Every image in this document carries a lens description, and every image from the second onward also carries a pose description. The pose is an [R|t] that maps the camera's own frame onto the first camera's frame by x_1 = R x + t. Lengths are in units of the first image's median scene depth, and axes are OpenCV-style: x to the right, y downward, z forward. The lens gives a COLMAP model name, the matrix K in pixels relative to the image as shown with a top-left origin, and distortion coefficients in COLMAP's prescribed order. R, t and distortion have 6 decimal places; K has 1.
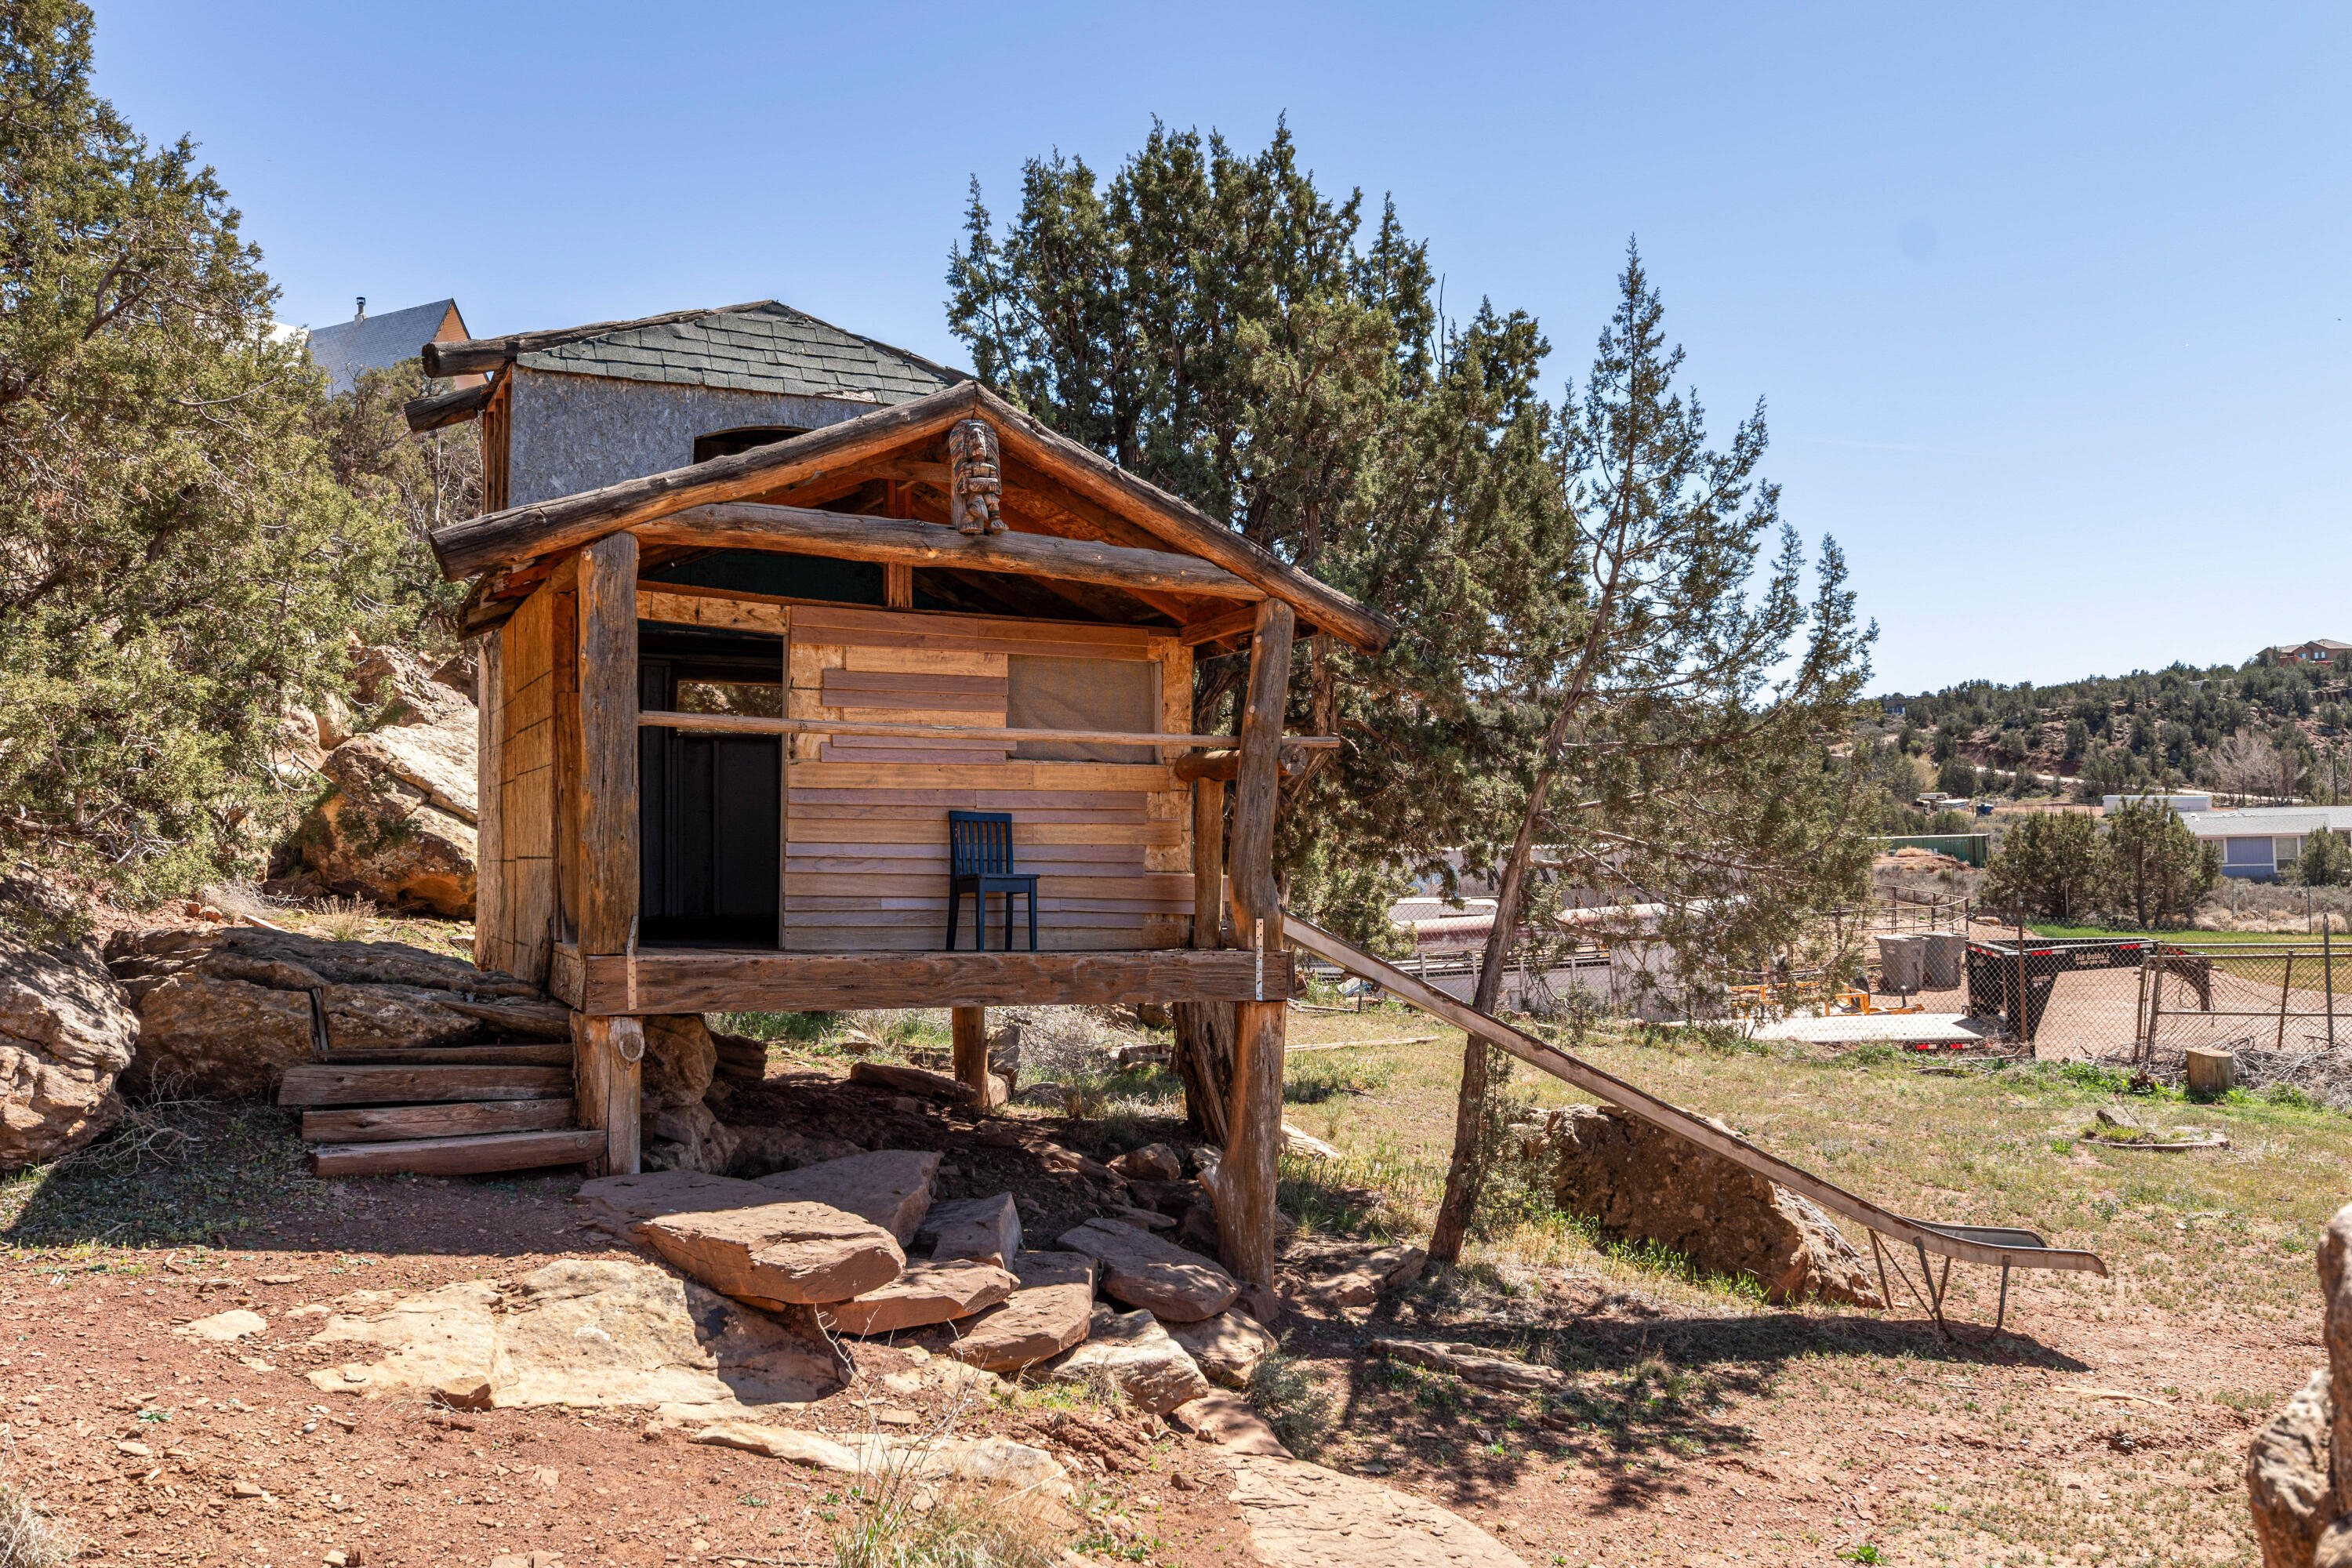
lens RADIAL K [[1801.4, 0, 1176.0], [0, 1801.4, 784.0], [0, 0, 1]] dist [0.000214, 0.004128]
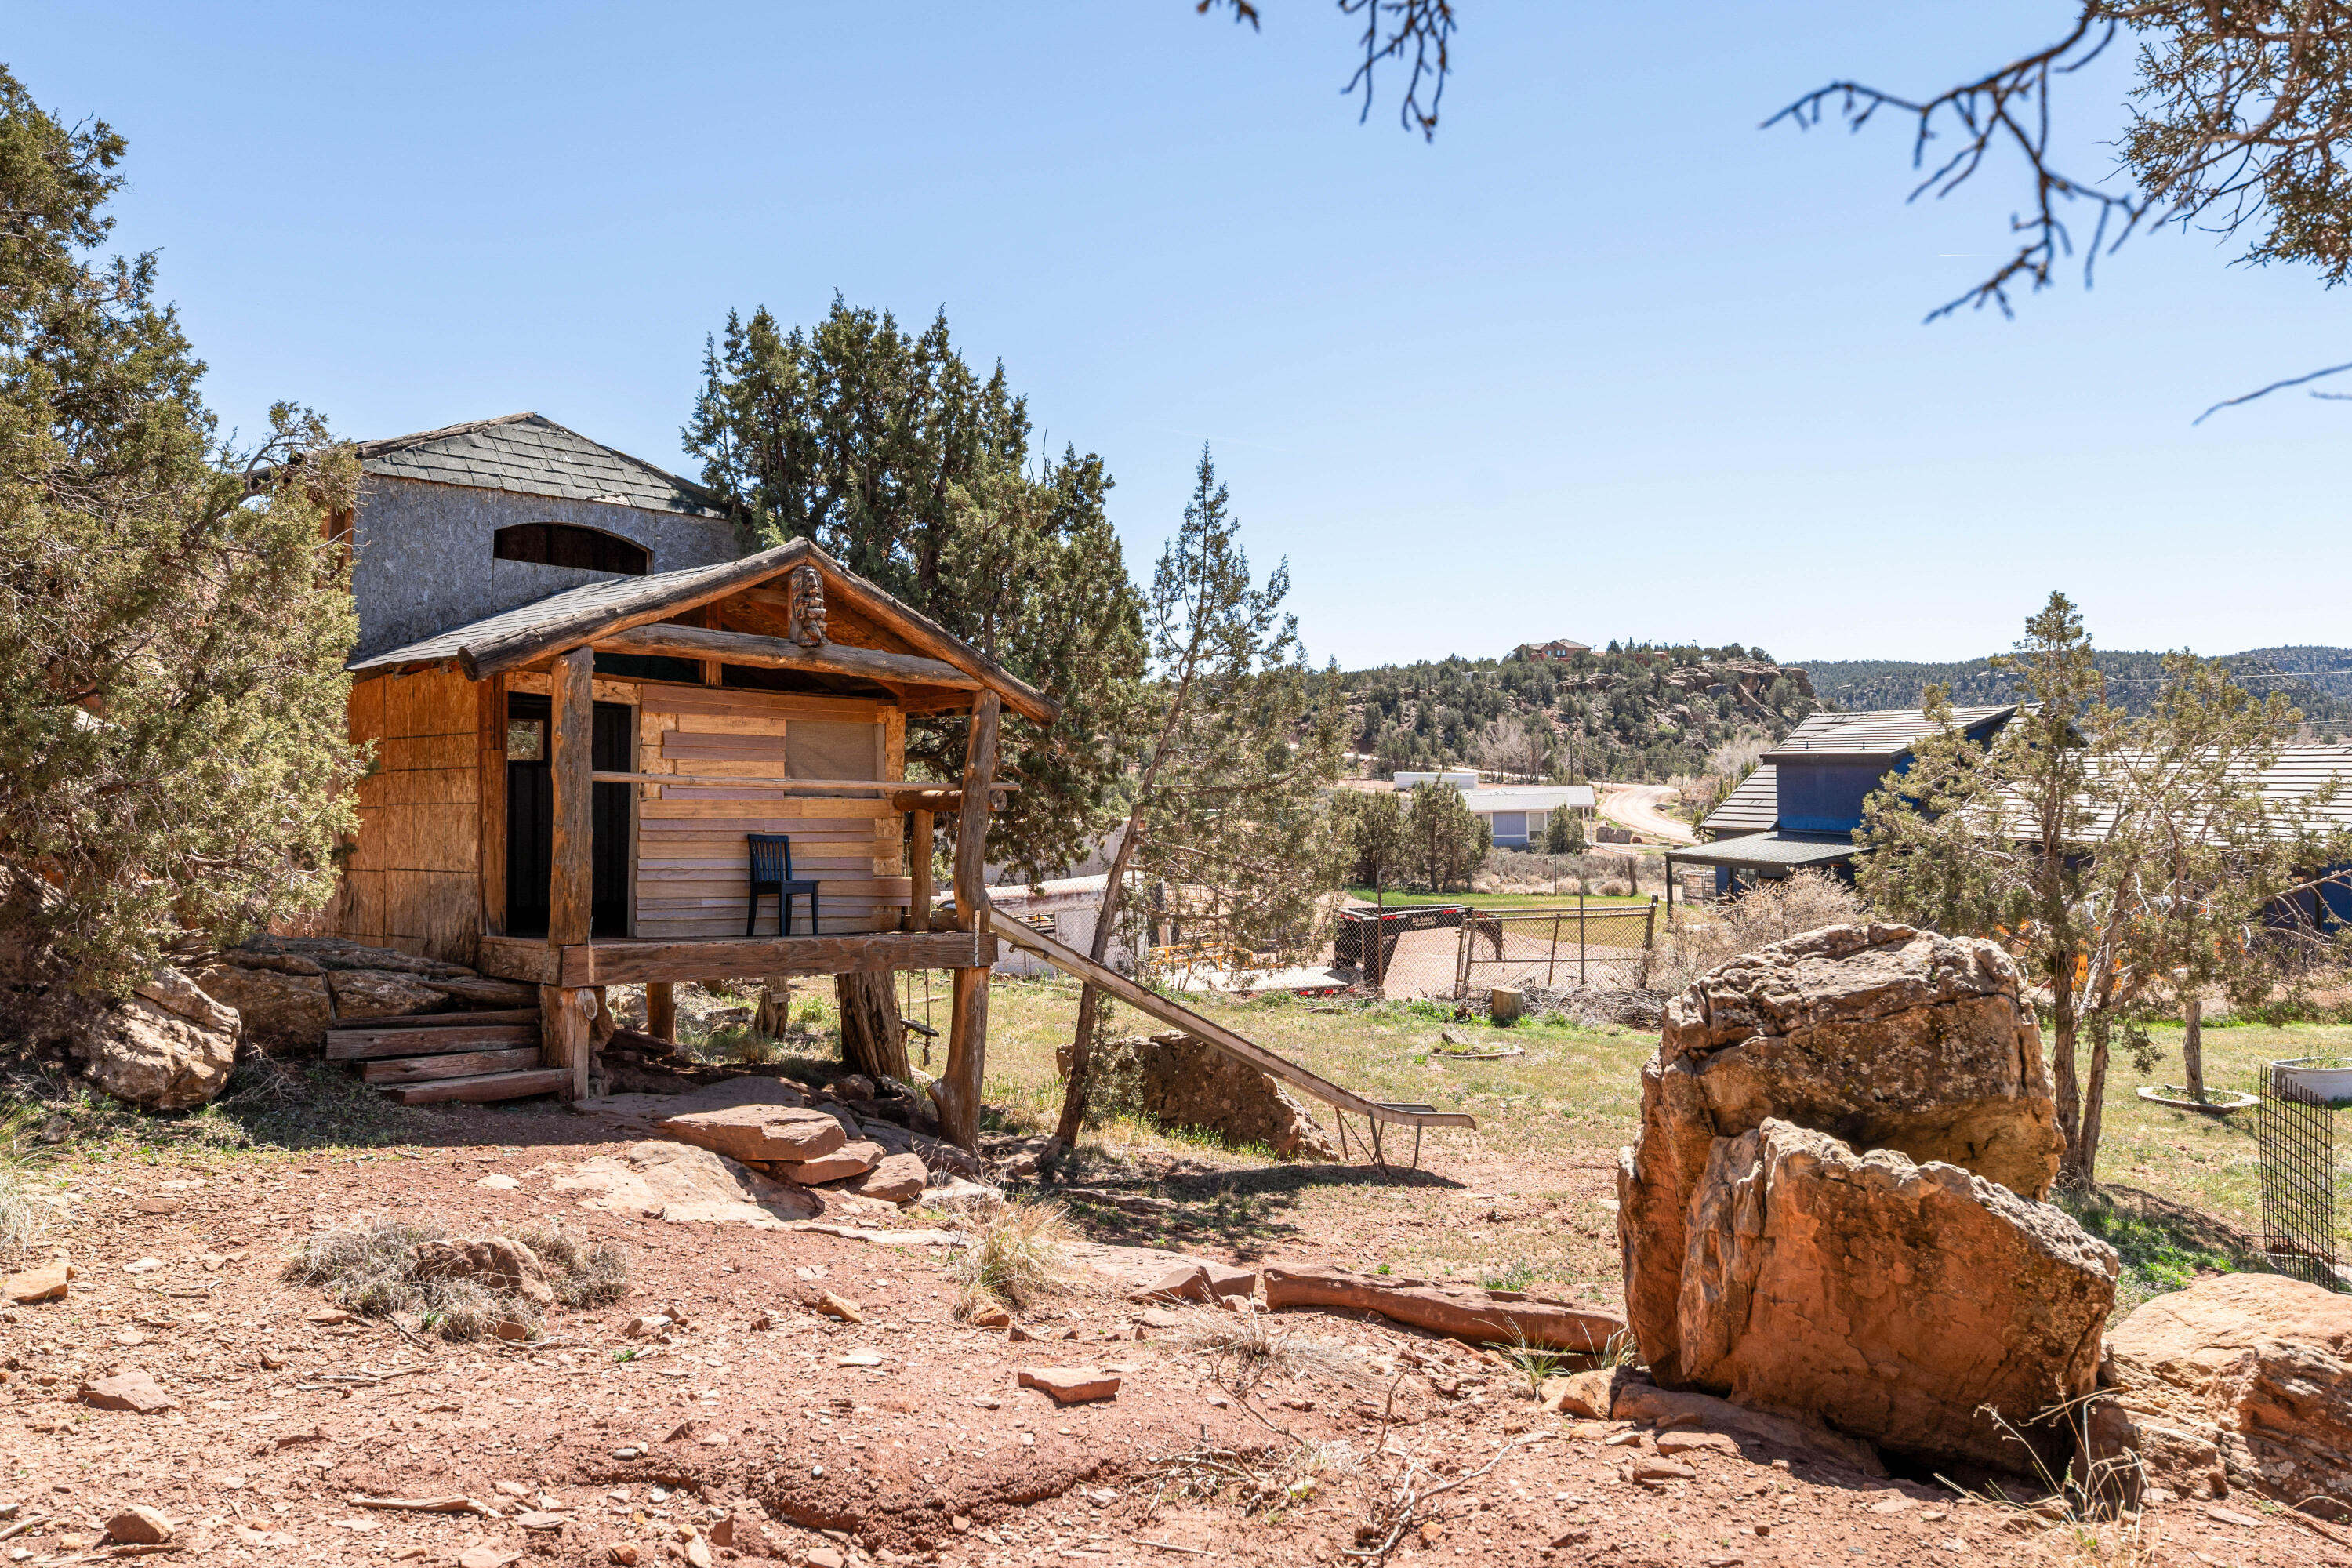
lens RADIAL K [[1801.4, 0, 1176.0], [0, 1801.4, 784.0], [0, 0, 1]] dist [0.000214, 0.004128]
pose [[0.937018, 0.010534, 0.349122, -0.253275], [-0.016999, 0.999736, 0.015460, -0.042335], [-0.348867, -0.020421, 0.936950, -0.337718]]
